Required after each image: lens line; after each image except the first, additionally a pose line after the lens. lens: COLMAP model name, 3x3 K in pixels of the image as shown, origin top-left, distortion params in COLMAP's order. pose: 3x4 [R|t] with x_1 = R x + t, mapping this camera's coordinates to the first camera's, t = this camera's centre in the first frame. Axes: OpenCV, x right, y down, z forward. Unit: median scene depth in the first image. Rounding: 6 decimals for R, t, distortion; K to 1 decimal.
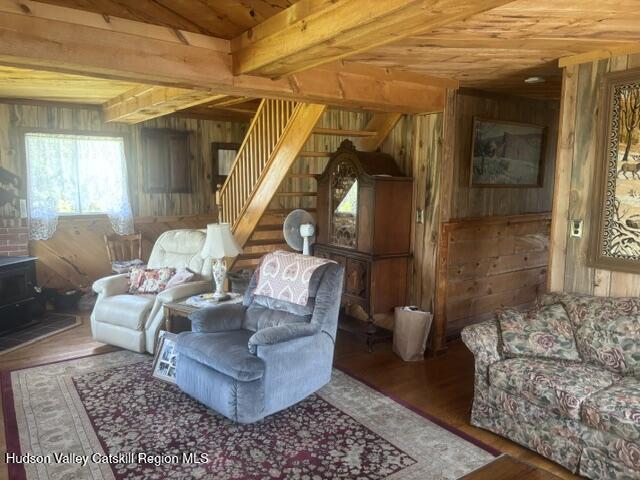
lens RADIAL K [[482.0, 0, 322.2], [0, 482.0, 242.4], [0, 0, 1]] dist [0.040740, -0.047285]
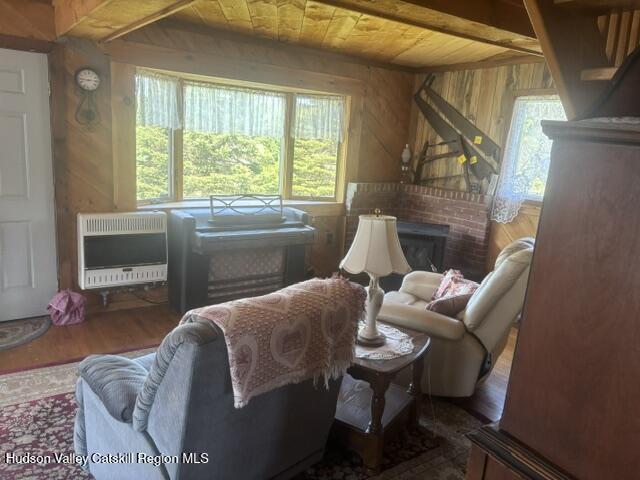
lens RADIAL K [[482.0, 0, 322.2], [0, 482.0, 242.4], [0, 0, 1]] dist [0.040740, -0.047285]
pose [[0.001506, 0.204150, -0.978938, 0.463745], [-0.191270, 0.960925, 0.200099, -0.146904], [0.981536, 0.186940, 0.040495, 1.168660]]
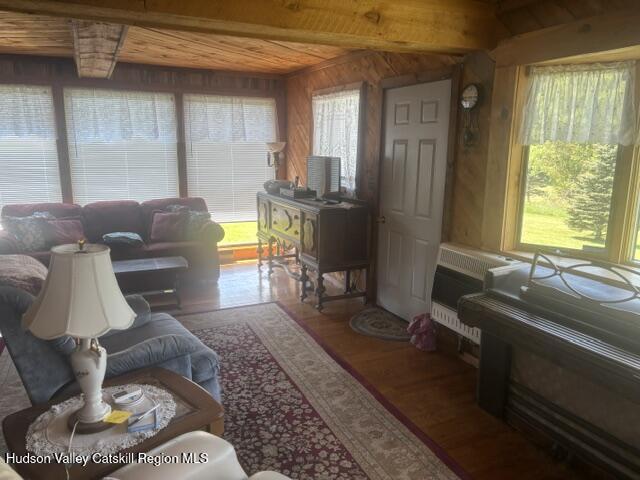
lens RADIAL K [[482.0, 0, 322.2], [0, 482.0, 242.4], [0, 0, 1]] dist [0.040740, -0.047285]
pose [[-0.983573, -0.052239, 0.172785, -0.615830], [0.005934, 0.947334, 0.320191, -0.219022], [-0.180412, 0.315957, -0.931463, 1.707897]]
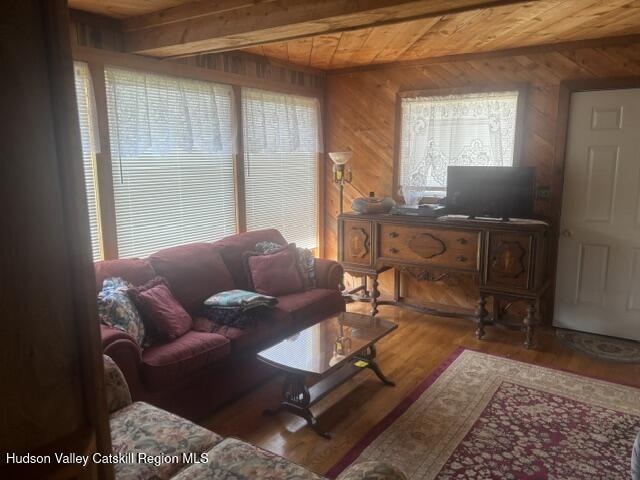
lens RADIAL K [[482.0, 0, 322.2], [0, 482.0, 242.4], [0, 0, 1]] dist [0.040740, -0.047285]
pose [[-0.940913, 0.061551, -0.333008, 0.492274], [-0.040560, 0.955783, 0.291263, -0.157752], [0.336211, 0.287560, -0.896812, 1.294613]]
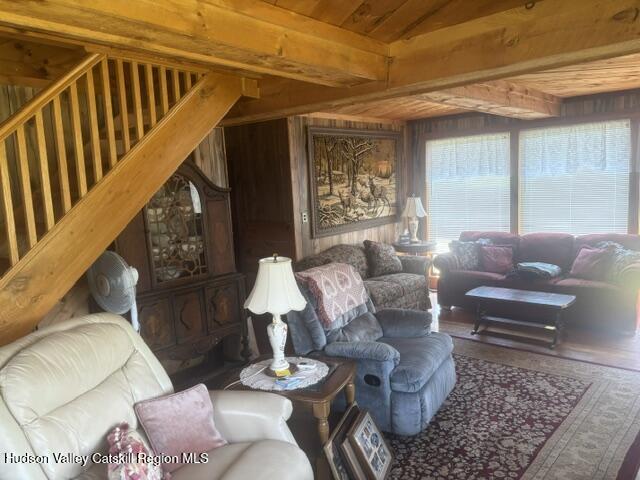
lens RADIAL K [[482.0, 0, 322.2], [0, 482.0, 242.4], [0, 0, 1]] dist [0.040740, -0.047285]
pose [[-0.233008, -0.112376, 0.965960, -1.109321], [0.173436, 0.972574, 0.154981, -0.196314], [-0.956884, 0.203644, -0.207127, 1.360795]]
